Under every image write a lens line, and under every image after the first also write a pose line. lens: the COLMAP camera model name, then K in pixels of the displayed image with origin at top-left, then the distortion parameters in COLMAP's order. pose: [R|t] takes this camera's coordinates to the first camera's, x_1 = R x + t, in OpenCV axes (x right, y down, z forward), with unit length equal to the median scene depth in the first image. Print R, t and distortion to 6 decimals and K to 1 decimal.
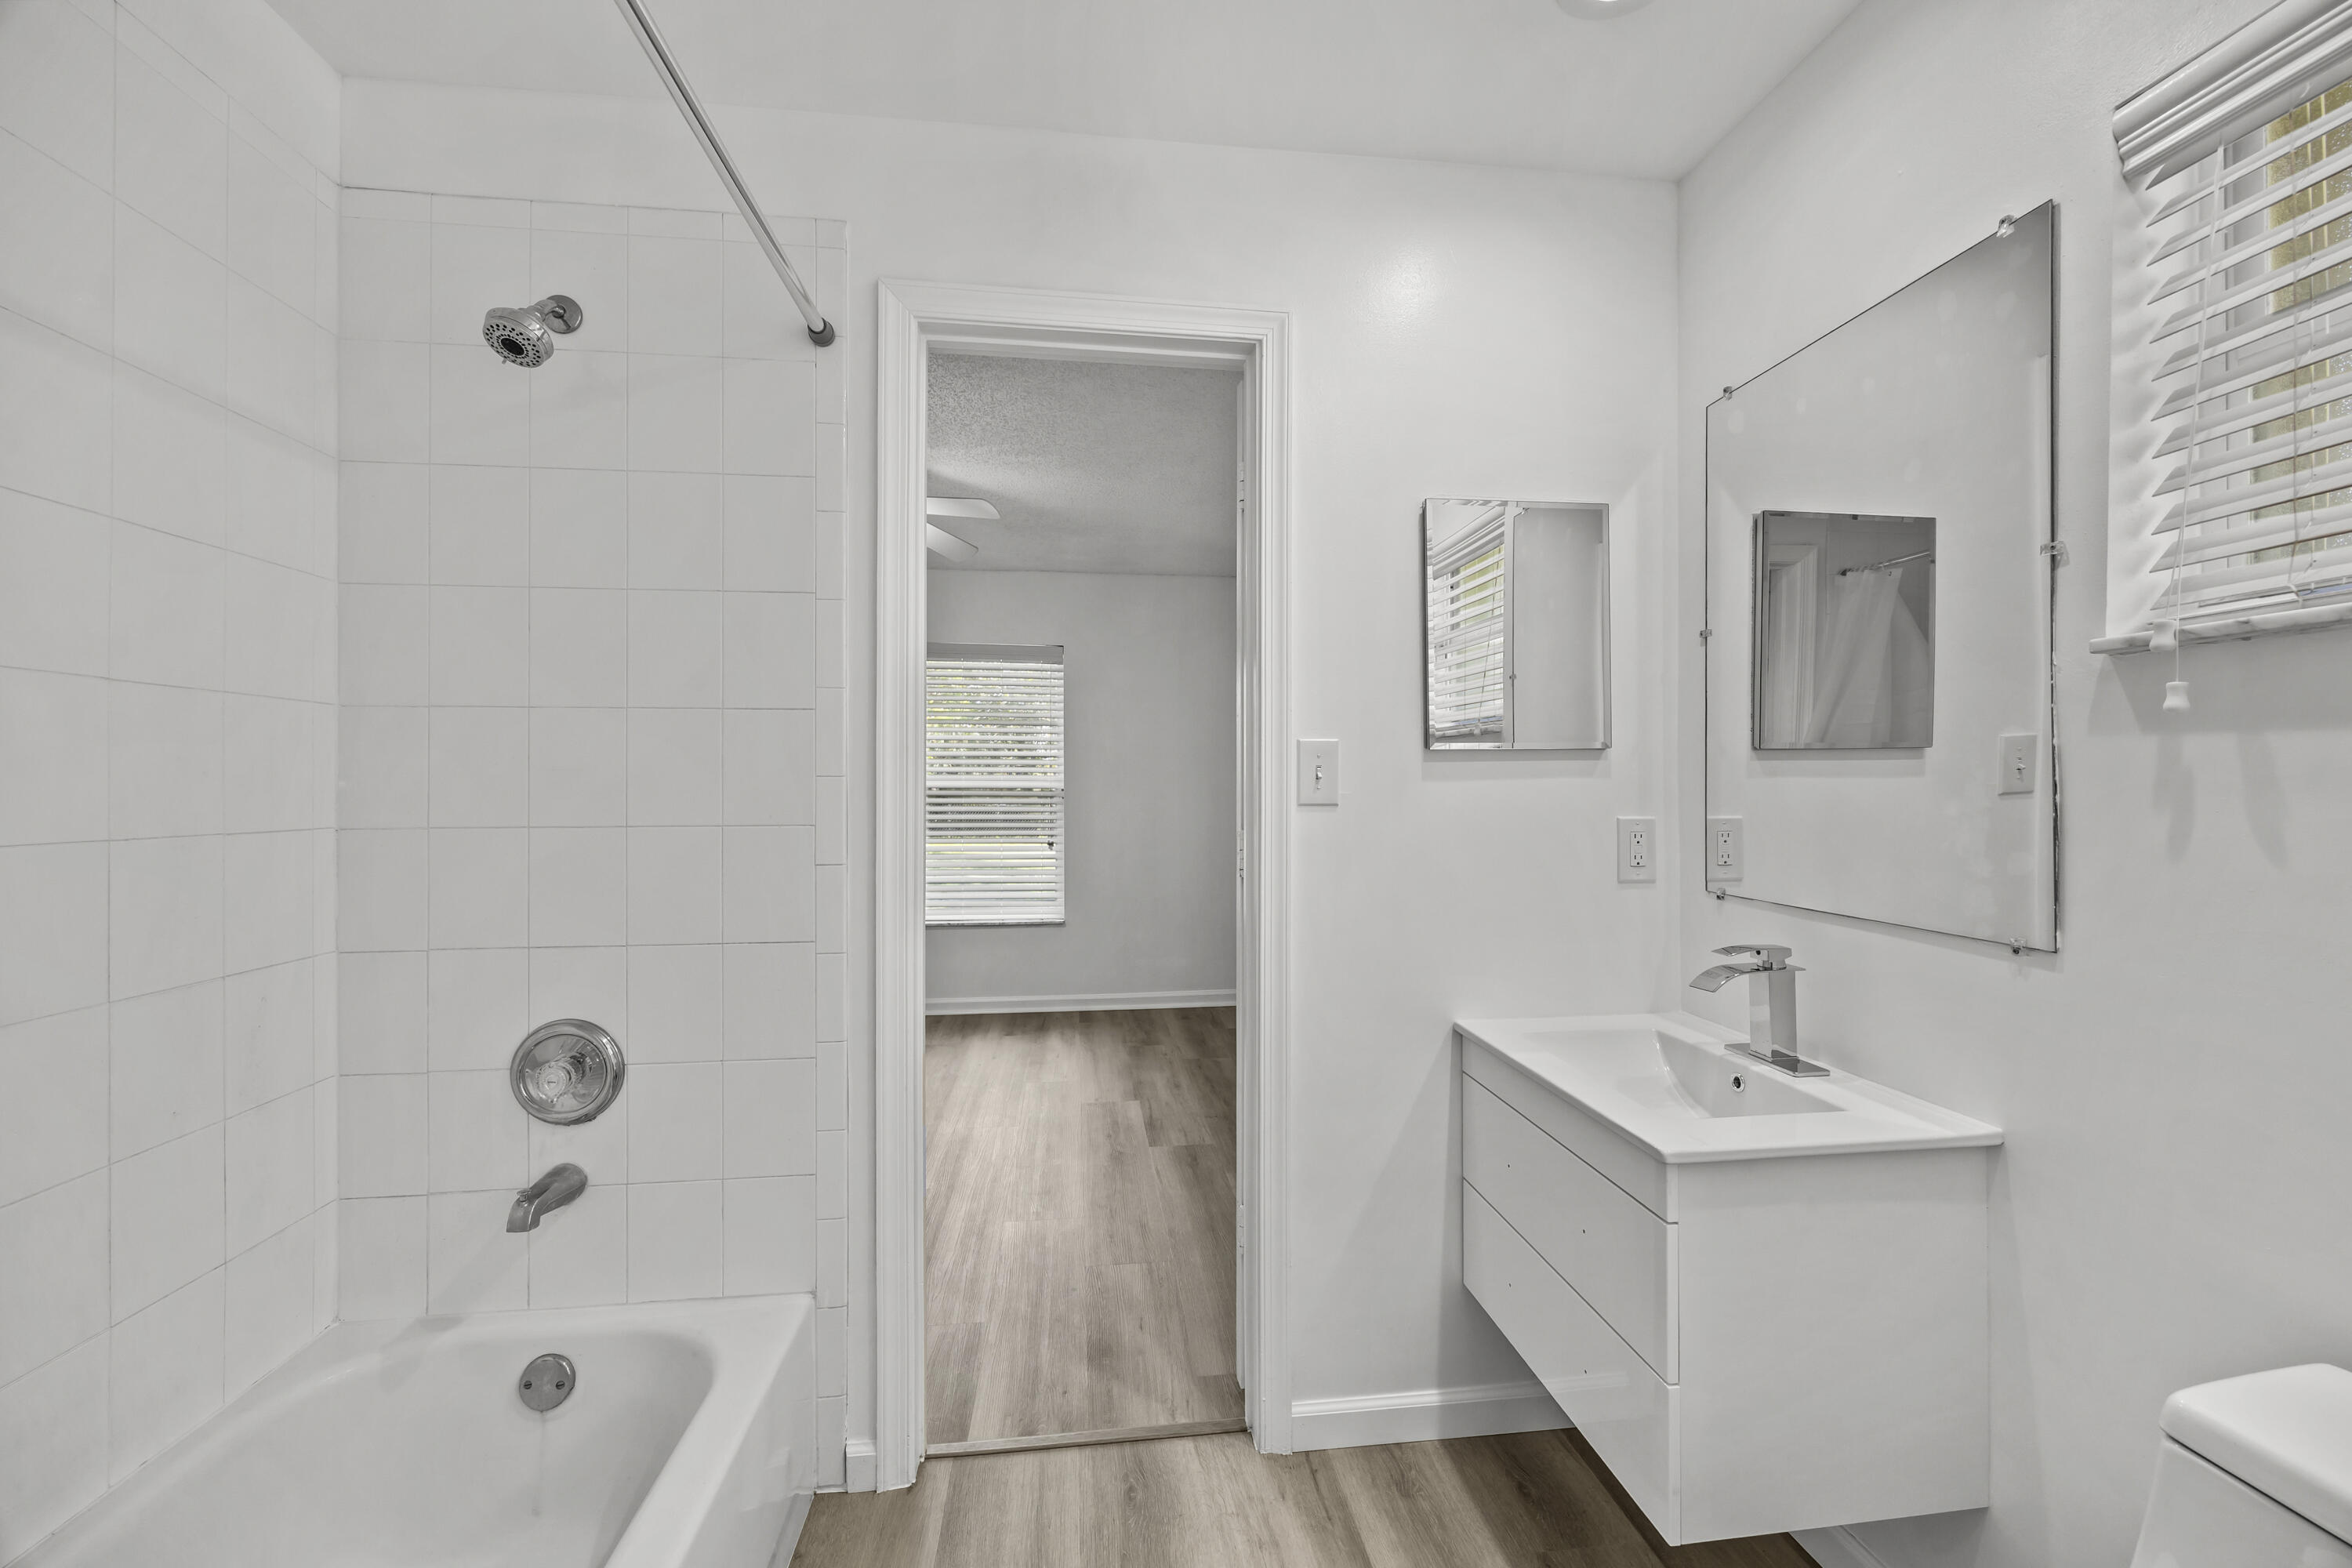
lens RADIAL K [[897.0, 0, 1224.3], [0, 897.0, 775.2], [0, 0, 1]] dist [-0.001121, 0.000272]
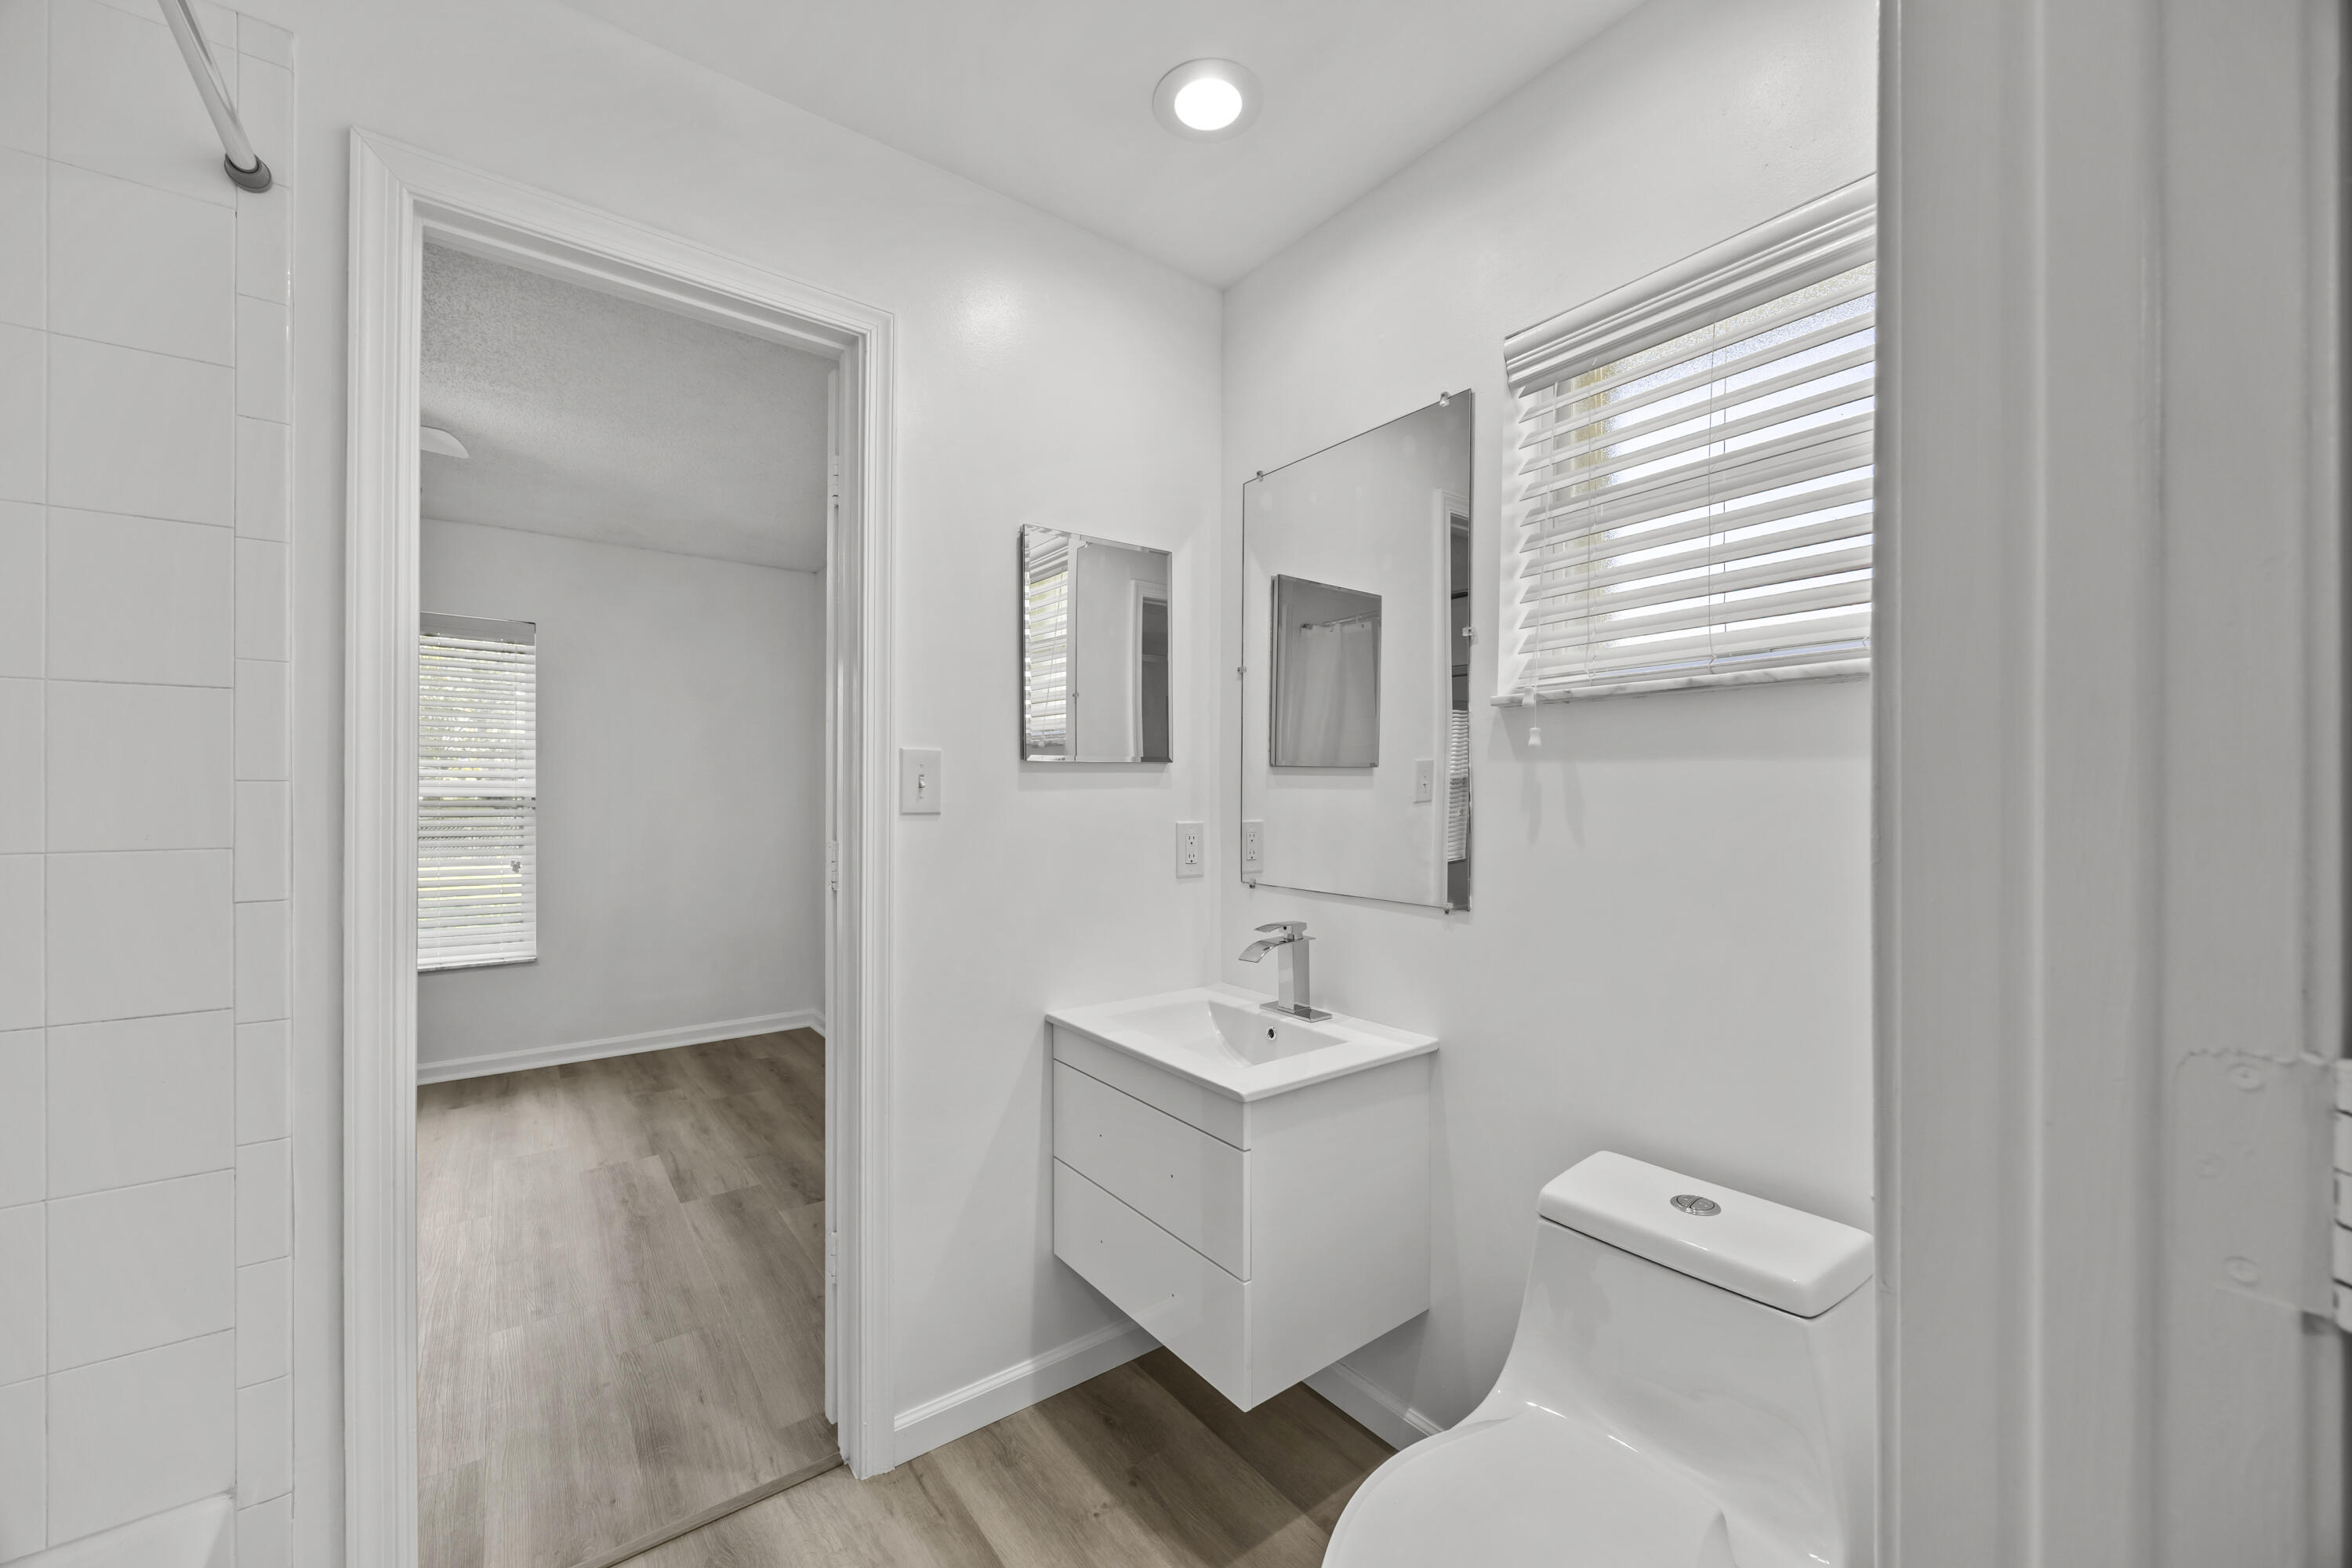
lens RADIAL K [[897.4, 0, 1181.2], [0, 897.4, 786.0], [0, 0, 1]] dist [-0.000667, 0.000226]
pose [[0.864501, 0.006474, 0.502590, -0.151134], [-0.007819, 0.999969, 0.000569, -0.000704], [-0.502571, -0.004422, 0.864525, -0.012889]]
